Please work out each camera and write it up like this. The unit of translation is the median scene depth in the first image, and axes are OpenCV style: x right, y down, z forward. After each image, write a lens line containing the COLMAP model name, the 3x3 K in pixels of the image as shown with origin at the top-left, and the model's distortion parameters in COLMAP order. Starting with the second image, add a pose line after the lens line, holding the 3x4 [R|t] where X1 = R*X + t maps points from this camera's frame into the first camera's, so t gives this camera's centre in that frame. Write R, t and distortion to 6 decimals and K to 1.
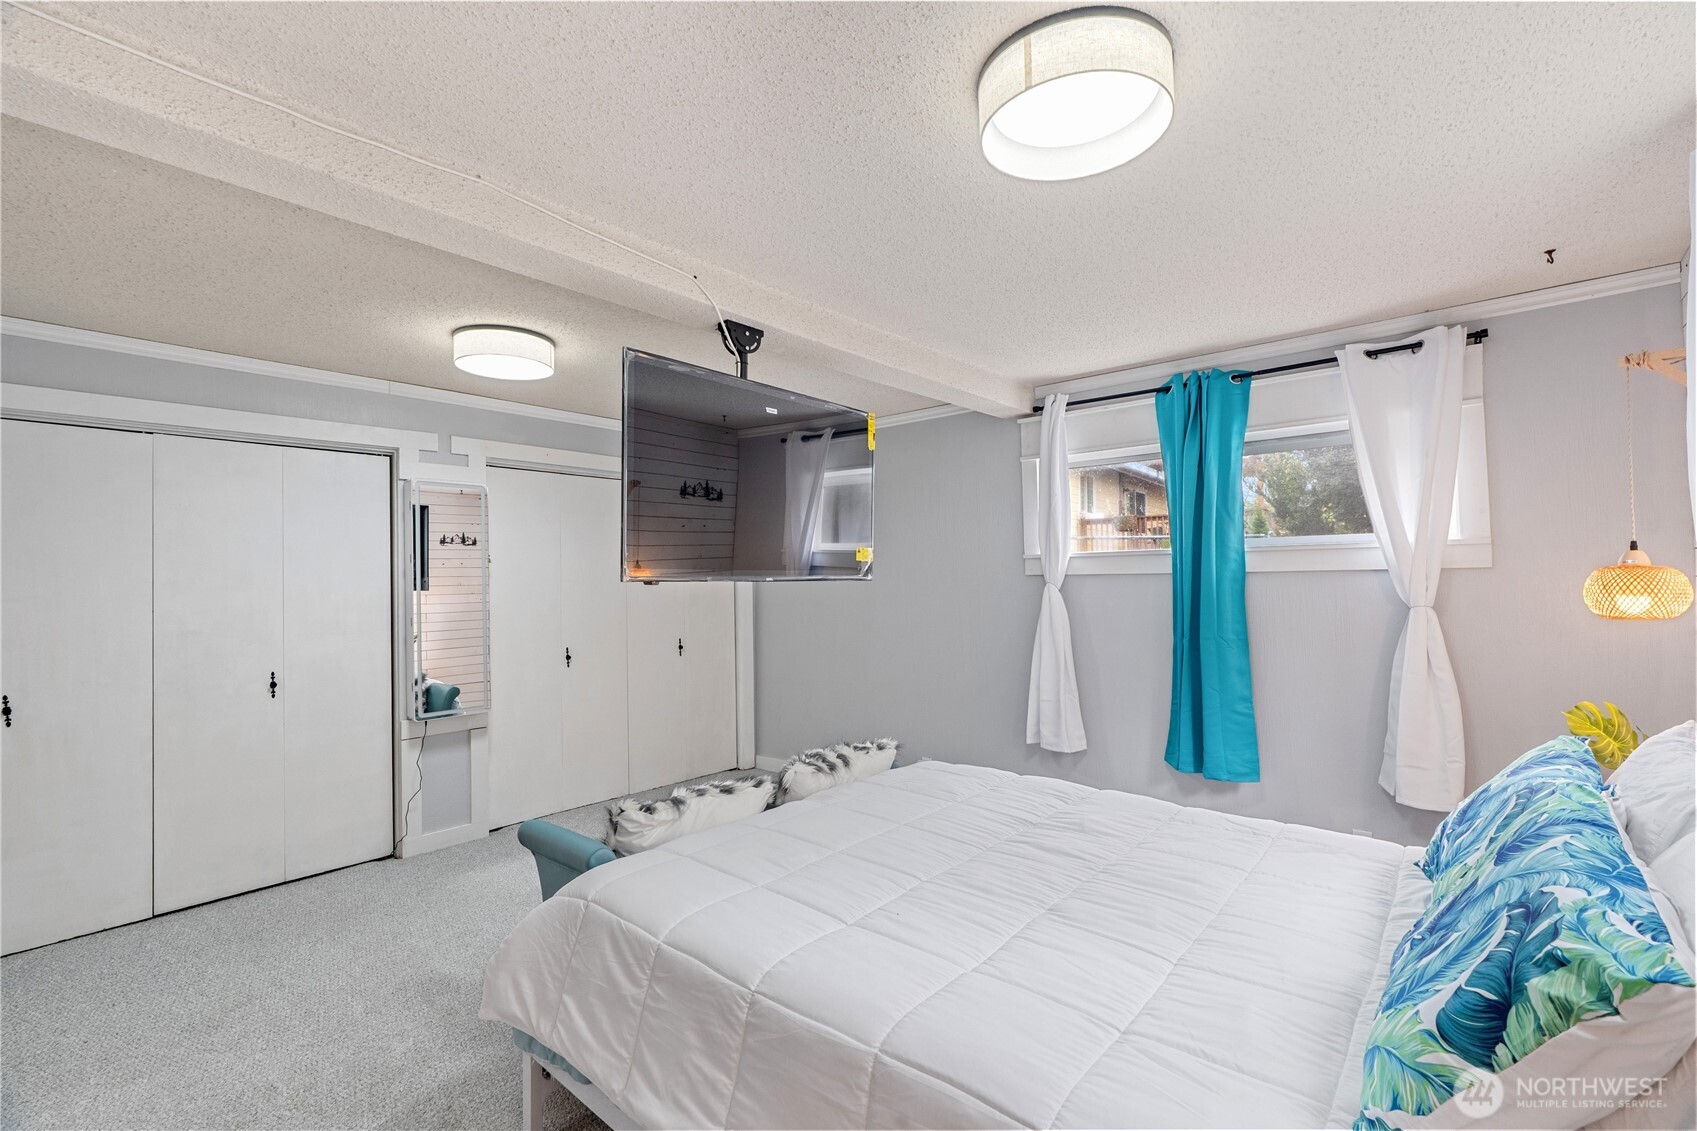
lens RADIAL K [[748.3, 0, 848.5], [0, 748.3, 565.5], [0, 0, 1]] dist [-0.001578, 0.000898]
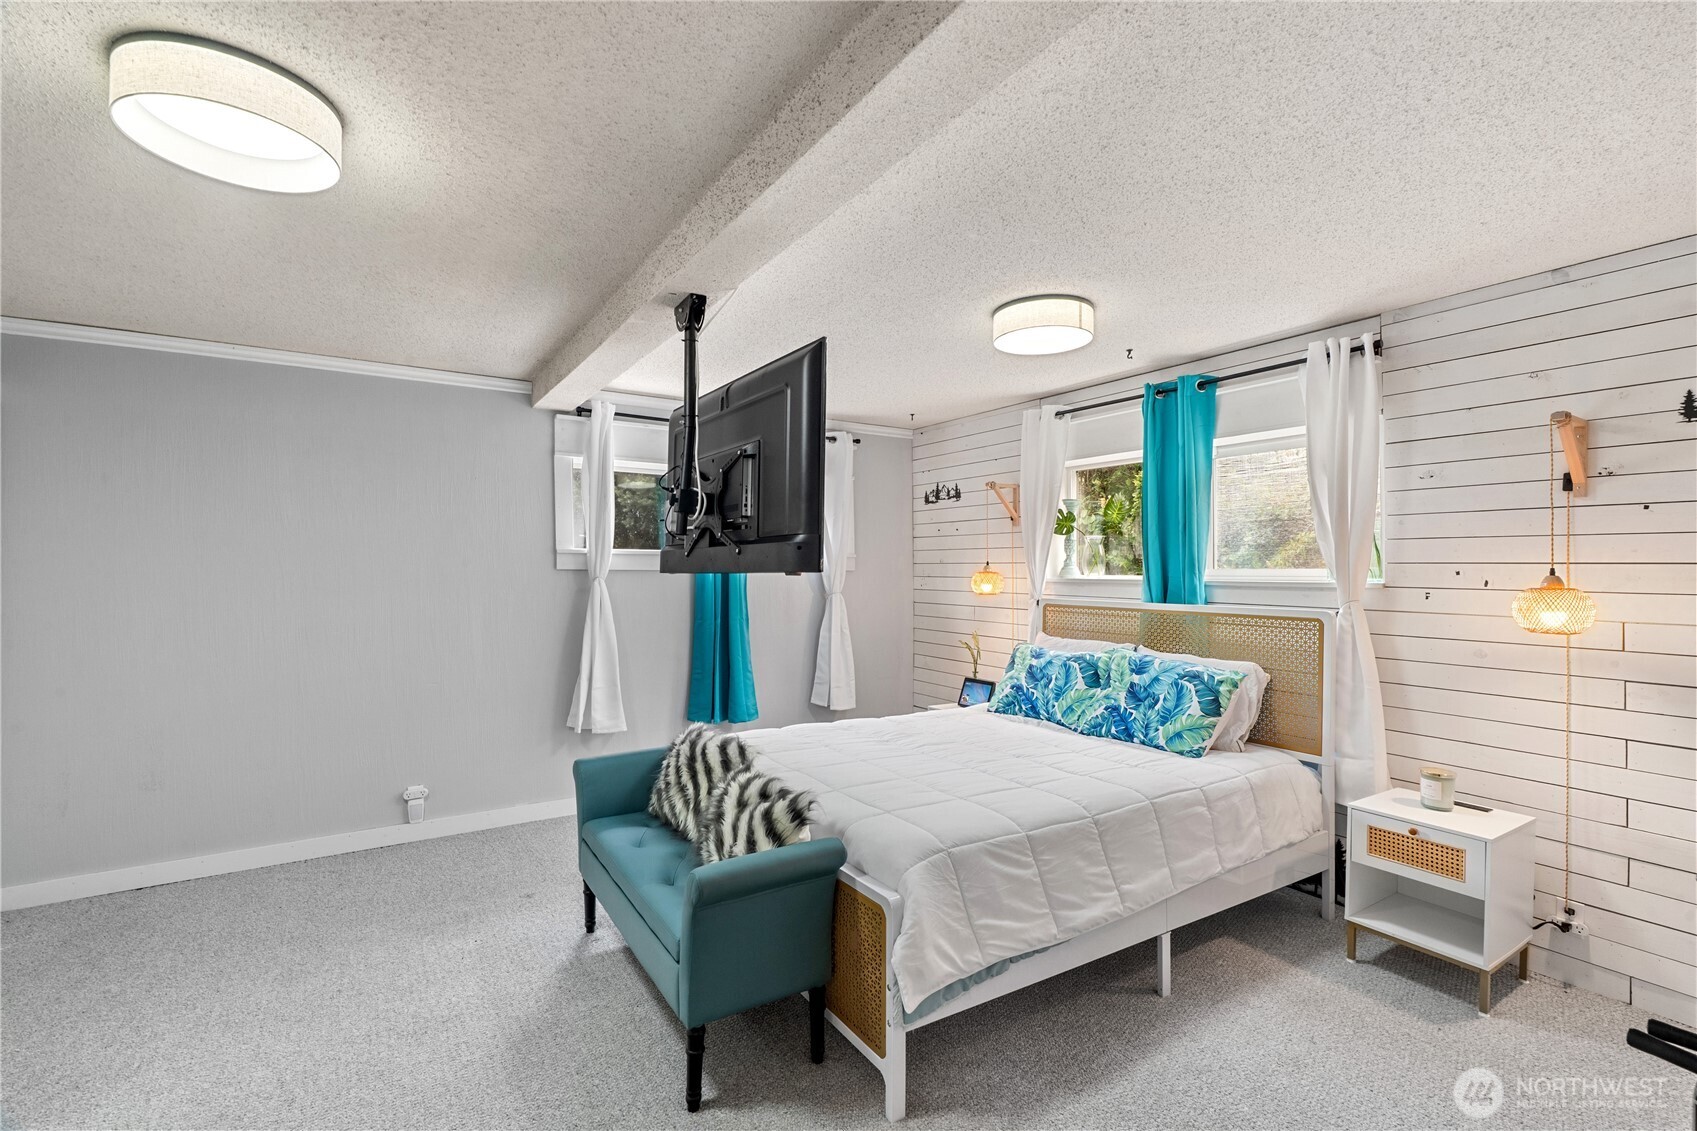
lens RADIAL K [[748.3, 0, 848.5], [0, 748.3, 565.5], [0, 0, 1]] dist [-0.001578, 0.000898]
pose [[0.300075, 0.021642, 0.953670, -1.685444], [-0.022167, 0.999631, -0.015710, 0.039200], [-0.953658, -0.016425, 0.300444, 0.907002]]
